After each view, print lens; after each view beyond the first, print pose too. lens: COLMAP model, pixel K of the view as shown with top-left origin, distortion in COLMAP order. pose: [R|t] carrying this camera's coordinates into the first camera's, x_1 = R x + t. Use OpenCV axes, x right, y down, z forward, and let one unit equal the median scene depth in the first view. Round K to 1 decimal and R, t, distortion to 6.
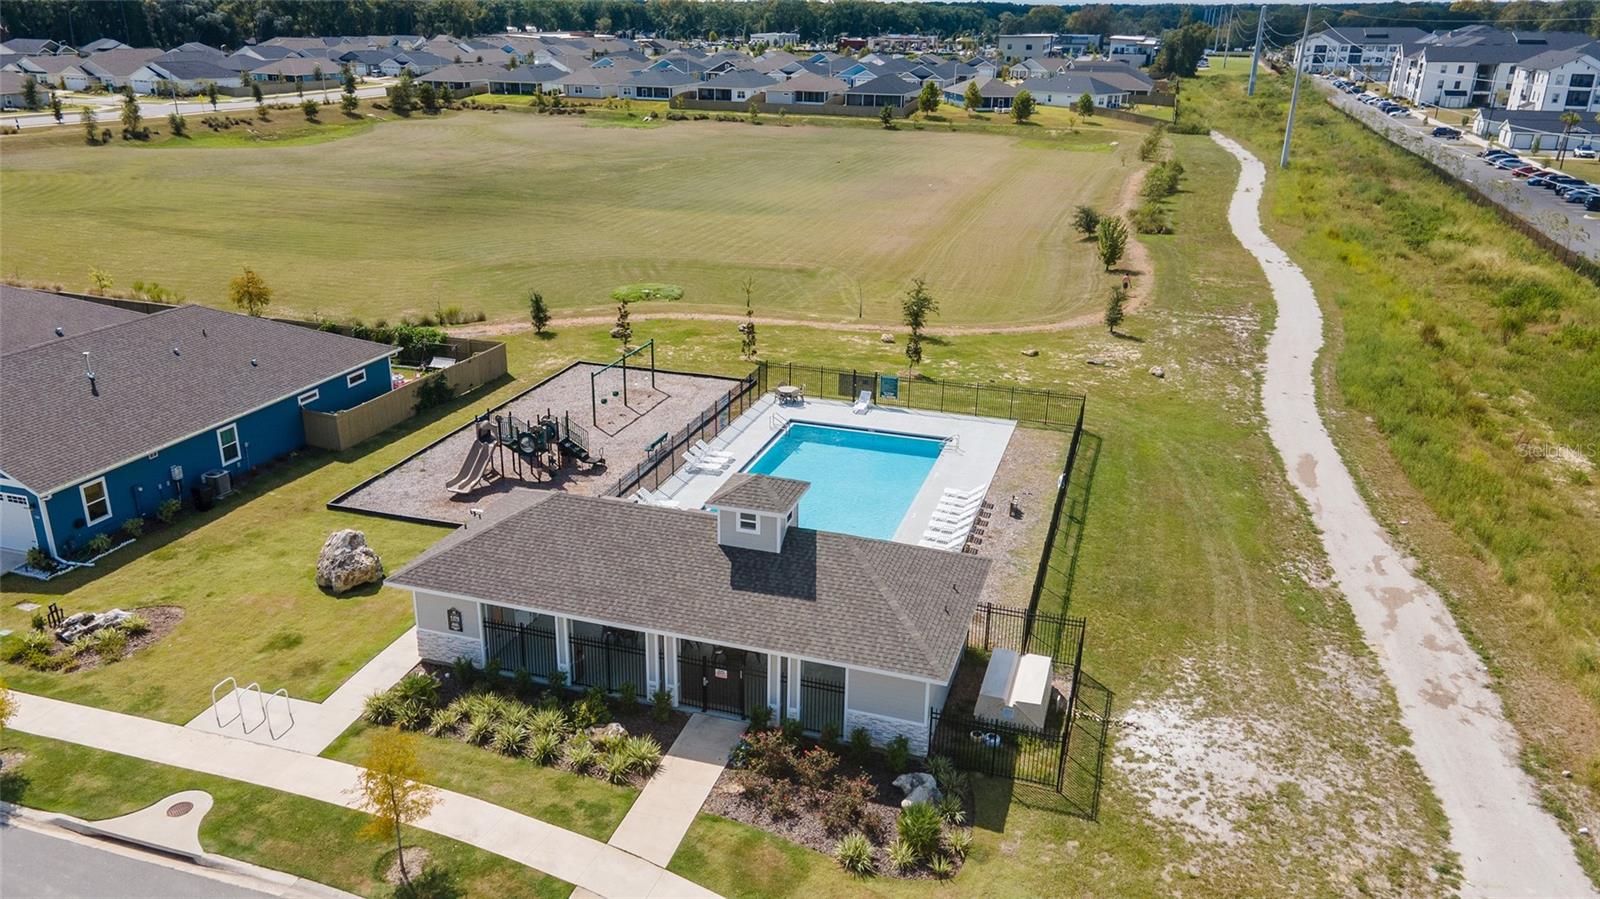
lens RADIAL K [[1164.5, 0, 794.8], [0, 1164.5, 447.1], [0, 0, 1]] dist [0.016296, 0.054816]
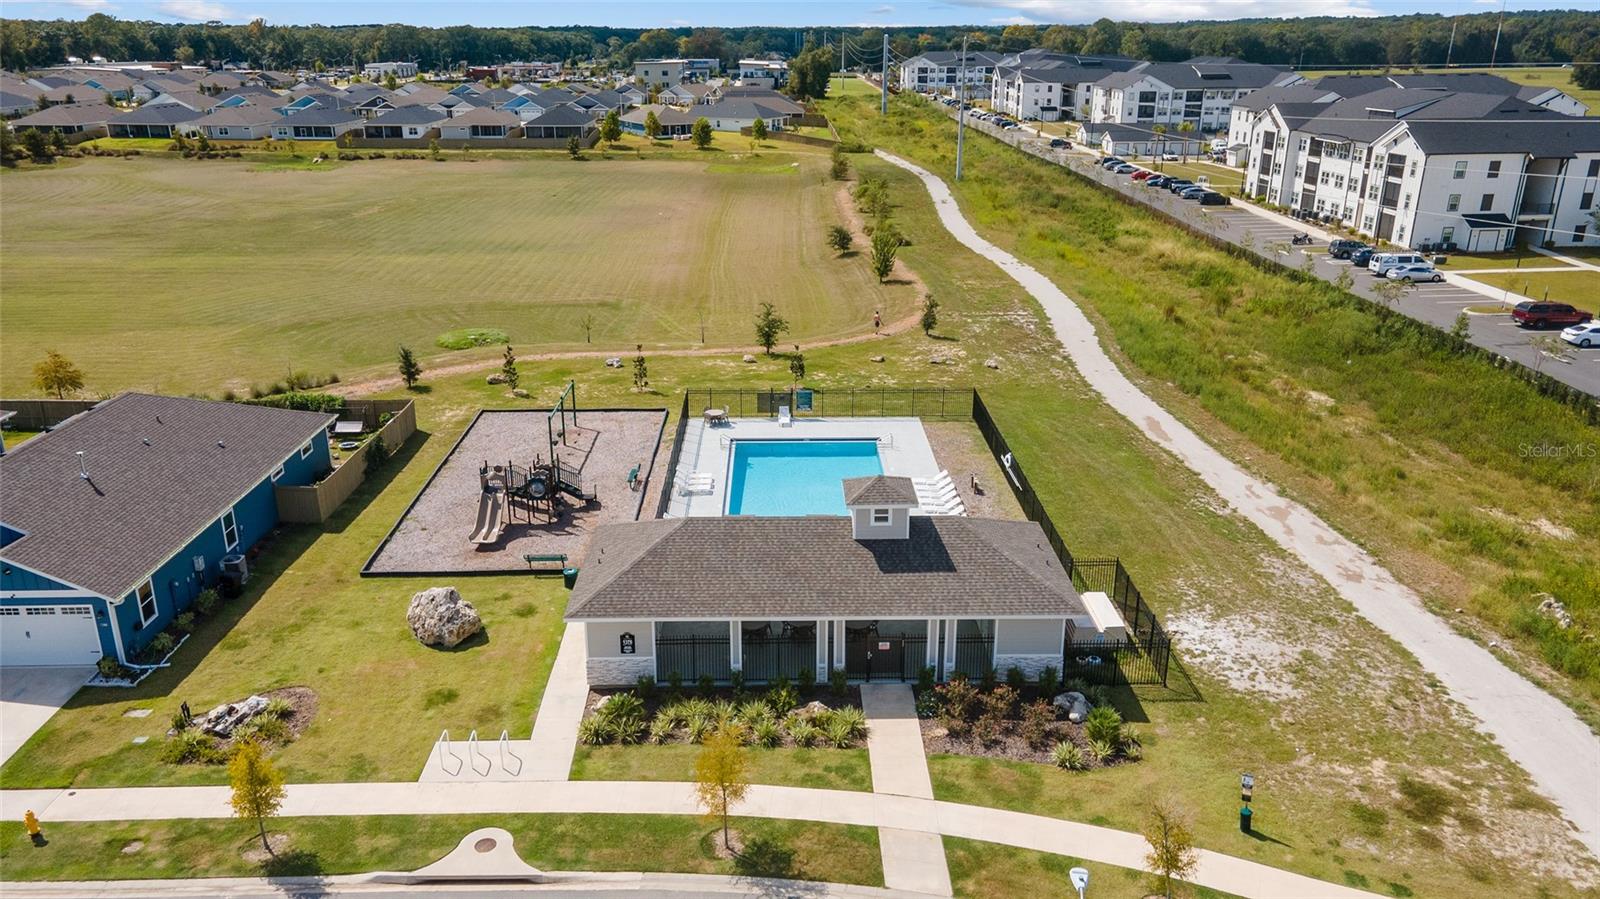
lens RADIAL K [[1164.5, 0, 794.8], [0, 1164.5, 447.1], [0, 0, 1]] dist [0.016296, 0.054816]
pose [[0.947009, -0.120757, 0.297643, -0.280263], [0.125862, 0.992046, 0.002029, -0.011159], [-0.295521, 0.035541, 0.954675, -0.062662]]
